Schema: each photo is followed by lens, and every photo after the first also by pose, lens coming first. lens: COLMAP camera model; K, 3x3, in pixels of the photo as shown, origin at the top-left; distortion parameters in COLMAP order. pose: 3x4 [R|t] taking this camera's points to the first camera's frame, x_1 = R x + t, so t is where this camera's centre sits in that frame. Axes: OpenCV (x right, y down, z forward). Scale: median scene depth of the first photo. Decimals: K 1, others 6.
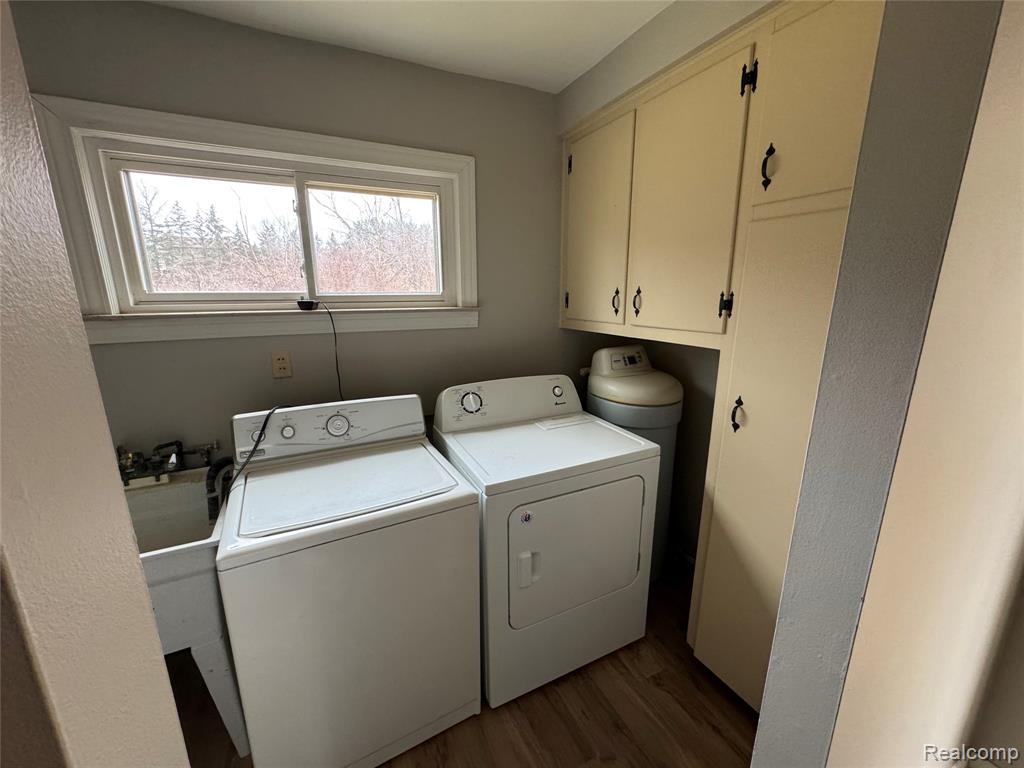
lens RADIAL K [[407.9, 0, 514.8], [0, 407.9, 386.4], [0, 0, 1]] dist [-0.005848, 0.001214]
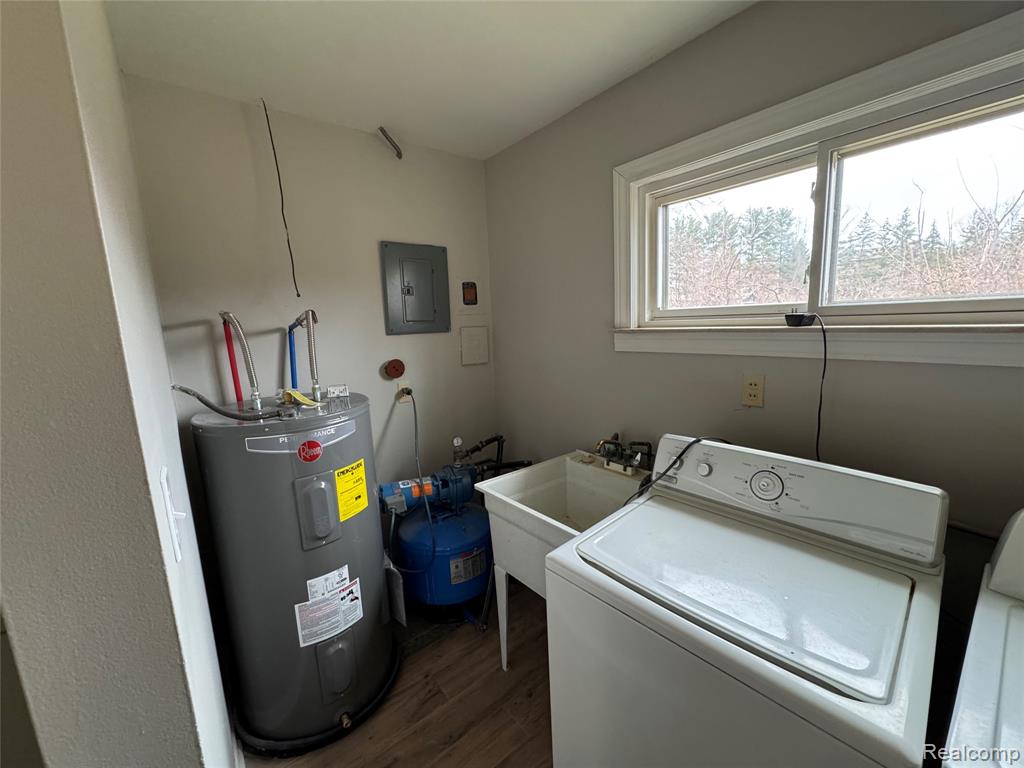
lens RADIAL K [[407.9, 0, 511.7], [0, 407.9, 385.5], [0, 0, 1]] dist [-0.005848, 0.001214]
pose [[0.204445, 0.149285, -0.967428, 0.142092], [-0.183084, 0.976694, 0.112024, -0.074140], [0.961604, 0.154218, 0.227012, 0.368128]]
